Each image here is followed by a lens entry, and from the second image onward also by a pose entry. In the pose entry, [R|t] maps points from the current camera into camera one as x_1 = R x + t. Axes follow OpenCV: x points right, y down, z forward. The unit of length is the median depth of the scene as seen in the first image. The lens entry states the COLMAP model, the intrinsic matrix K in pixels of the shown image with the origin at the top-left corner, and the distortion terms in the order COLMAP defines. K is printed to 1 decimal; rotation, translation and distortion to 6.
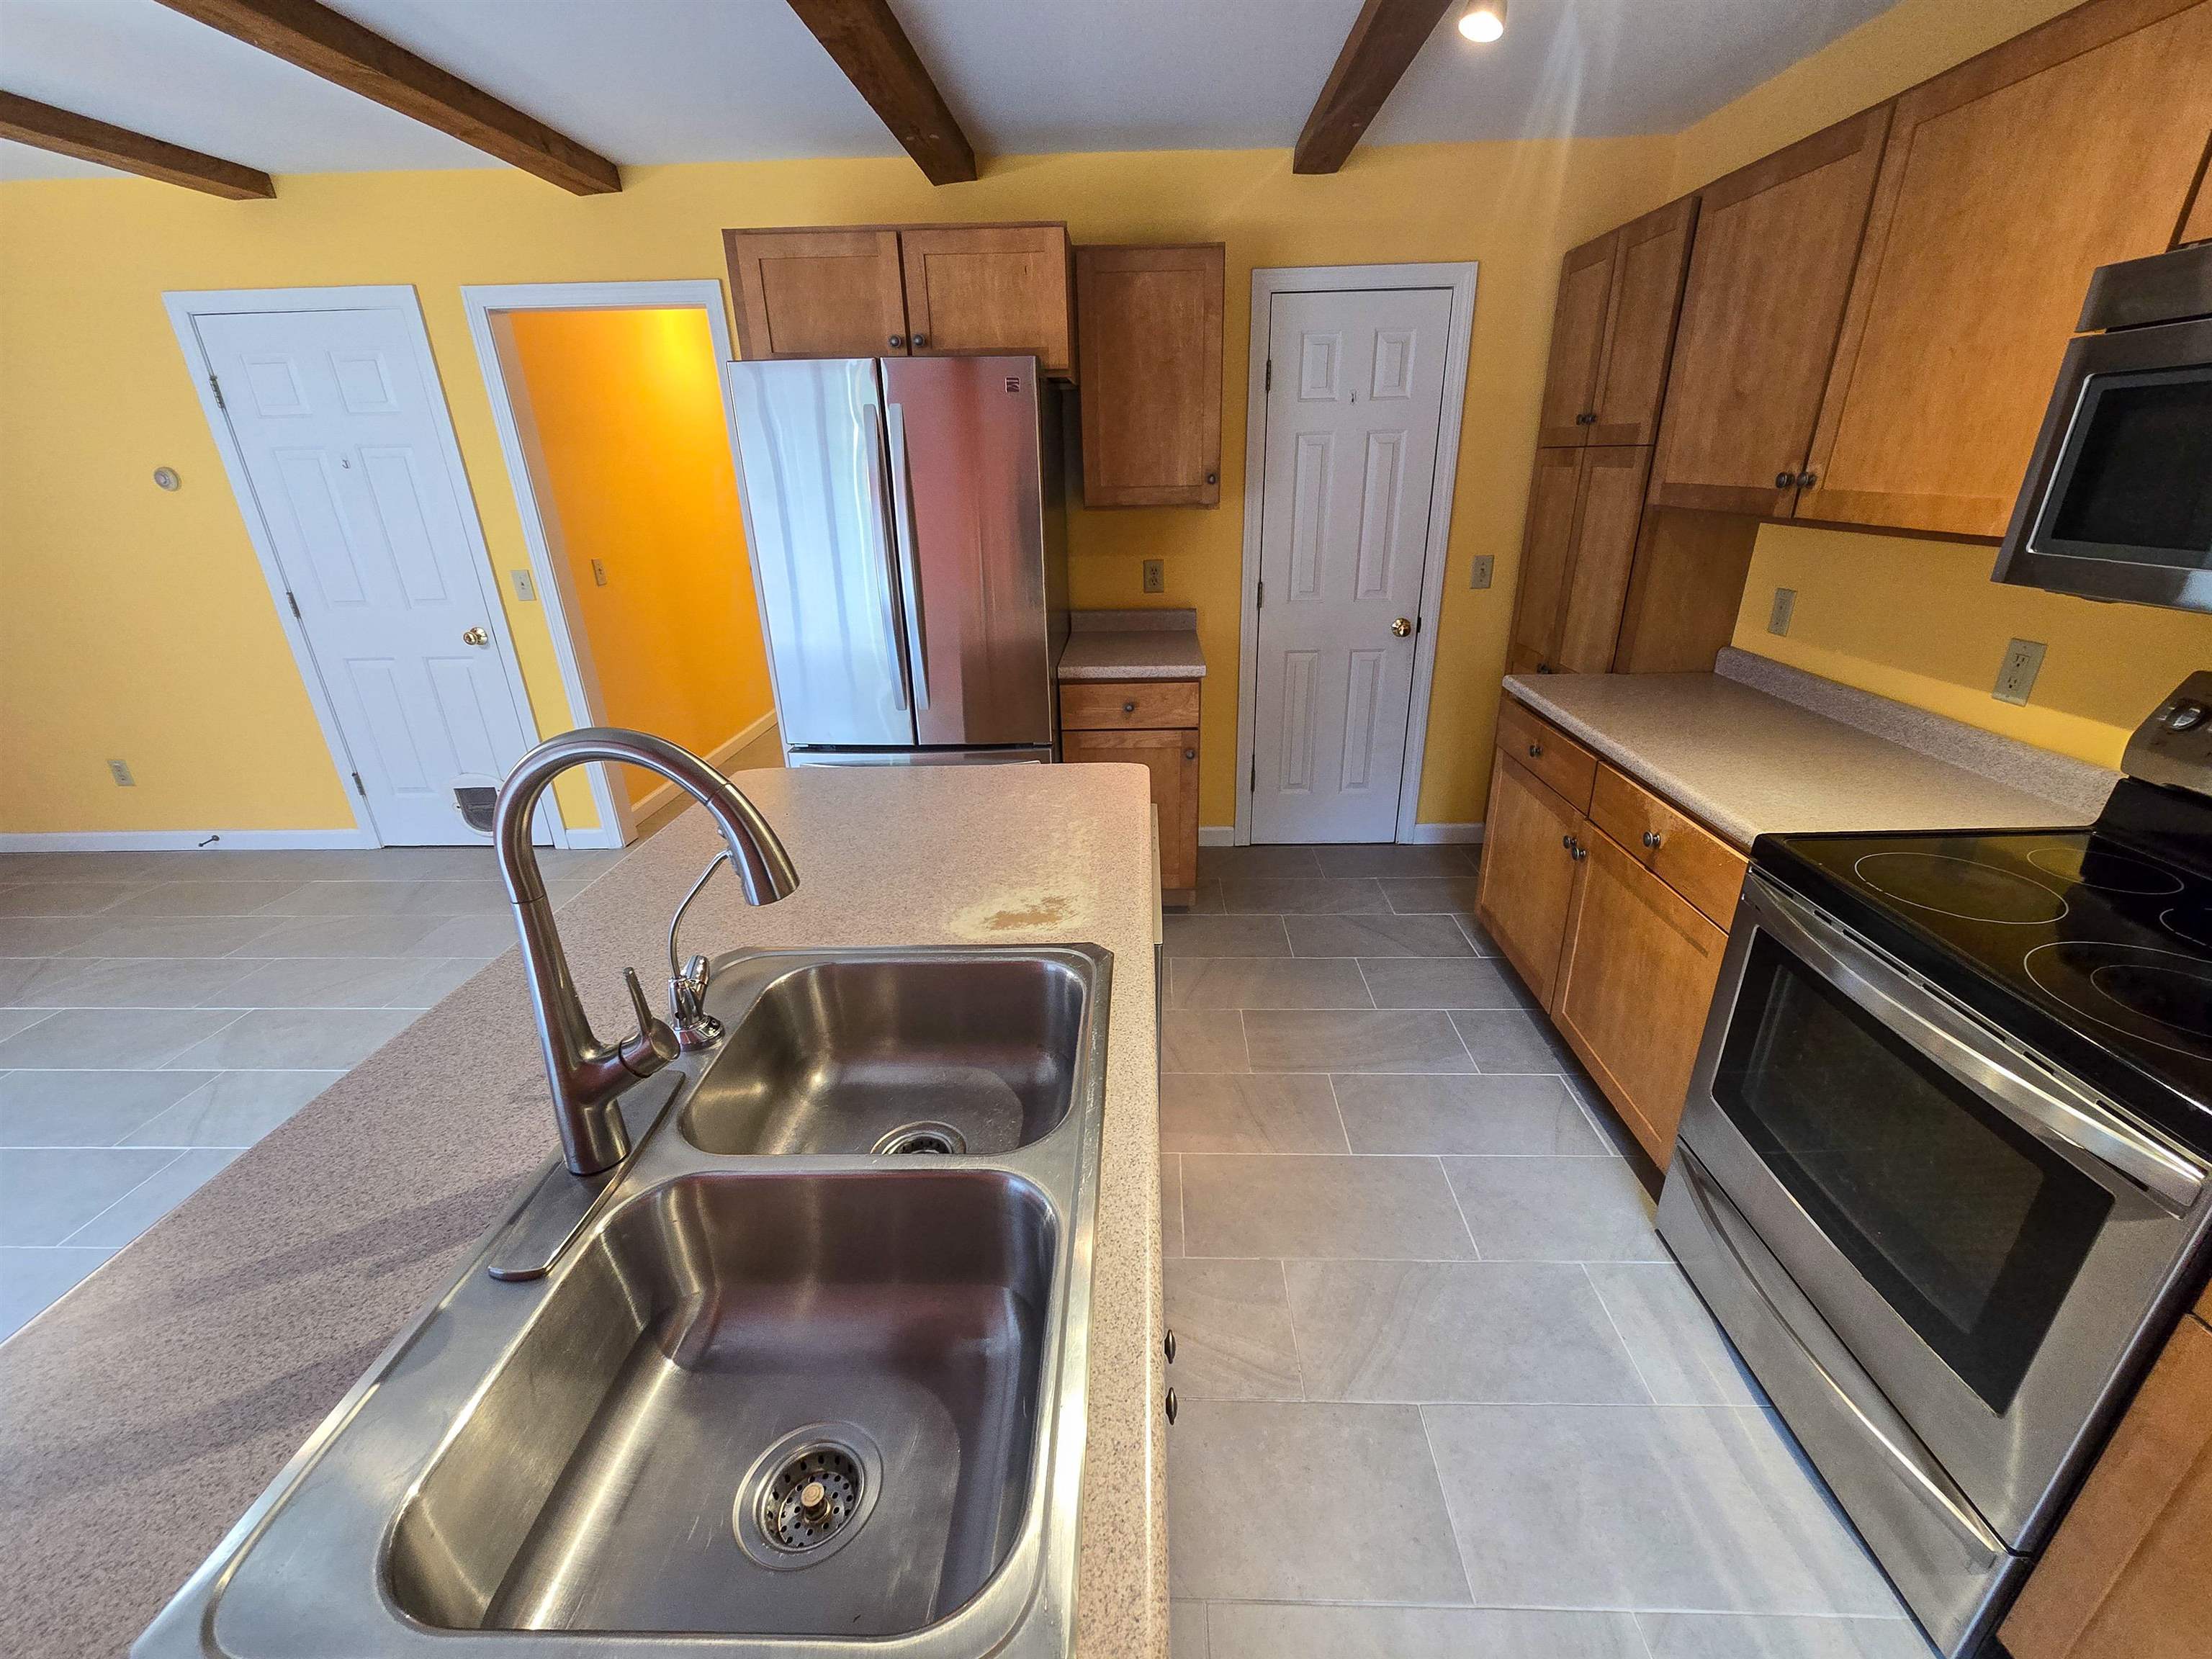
lens RADIAL K [[902.9, 0, 1110.3], [0, 902.9, 826.5], [0, 0, 1]] dist [-0.002902, -0.000276]
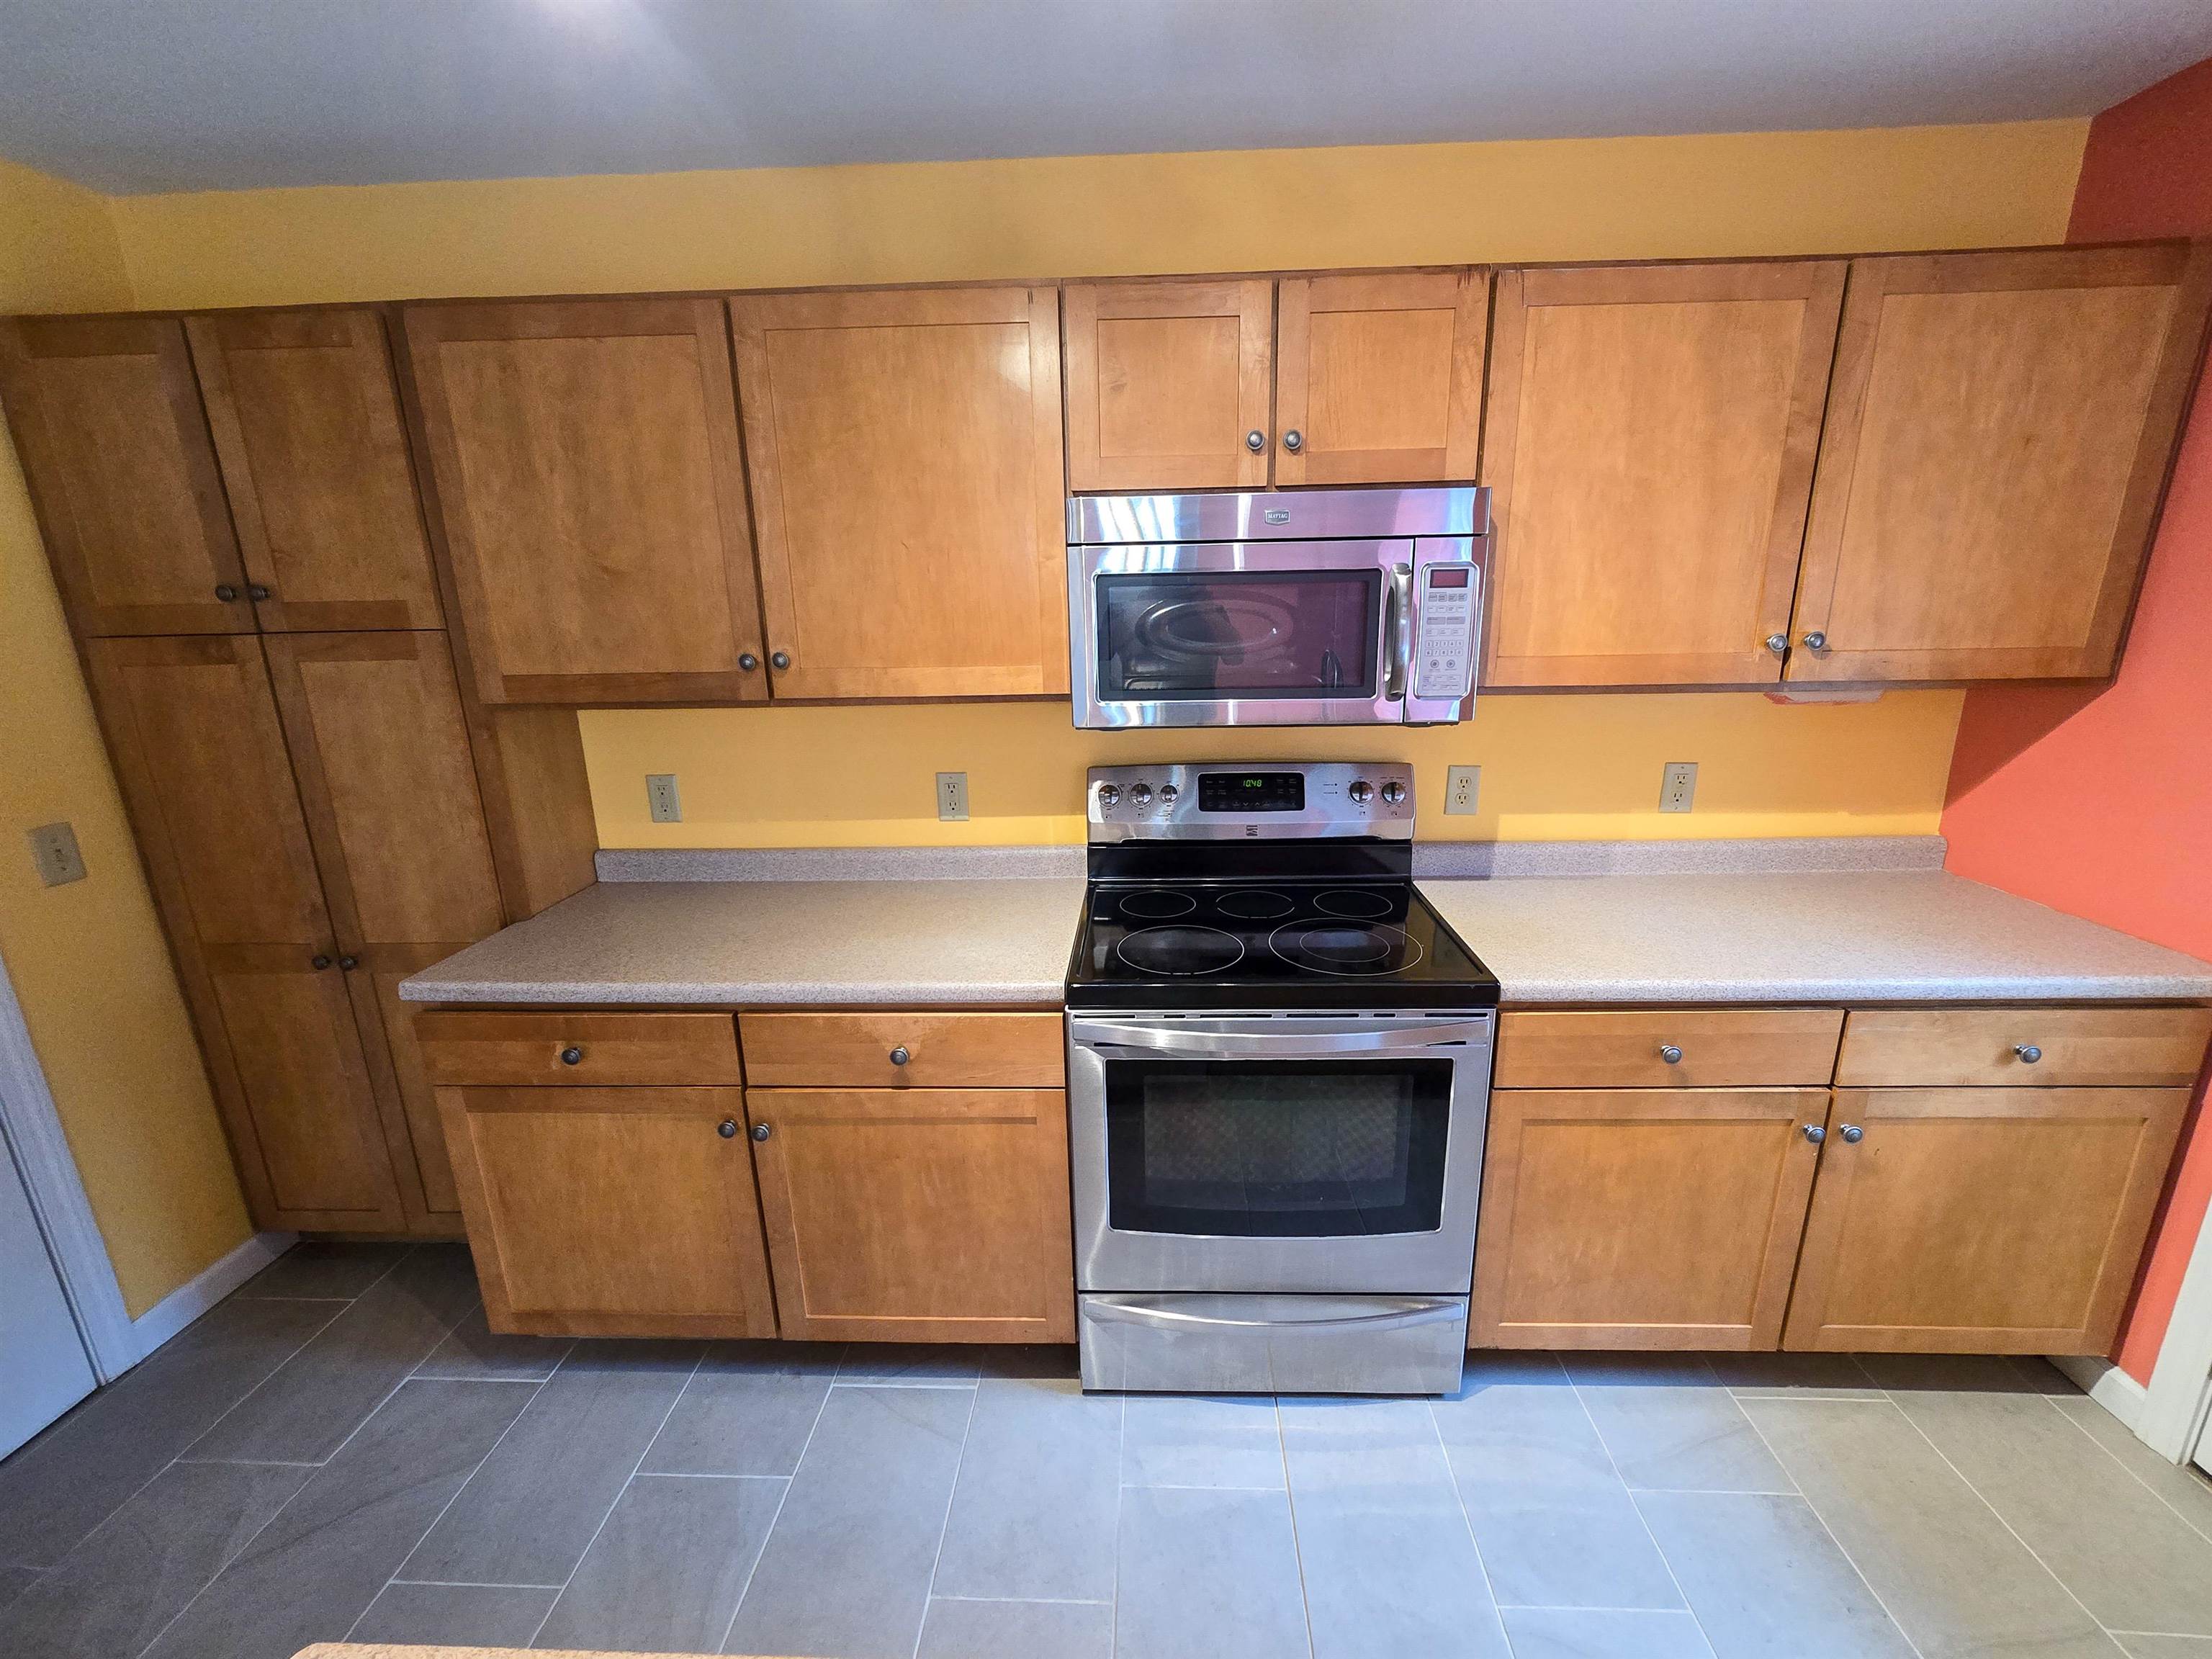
lens RADIAL K [[902.9, 0, 1109.6], [0, 902.9, 832.5], [0, 0, 1]] dist [-0.002902, -0.000276]
pose [[-0.000303, -0.228383, 0.973571, -0.186964], [0.394445, 0.894606, 0.209982, -0.266902], [-0.918919, 0.384084, 0.089813, 0.620380]]
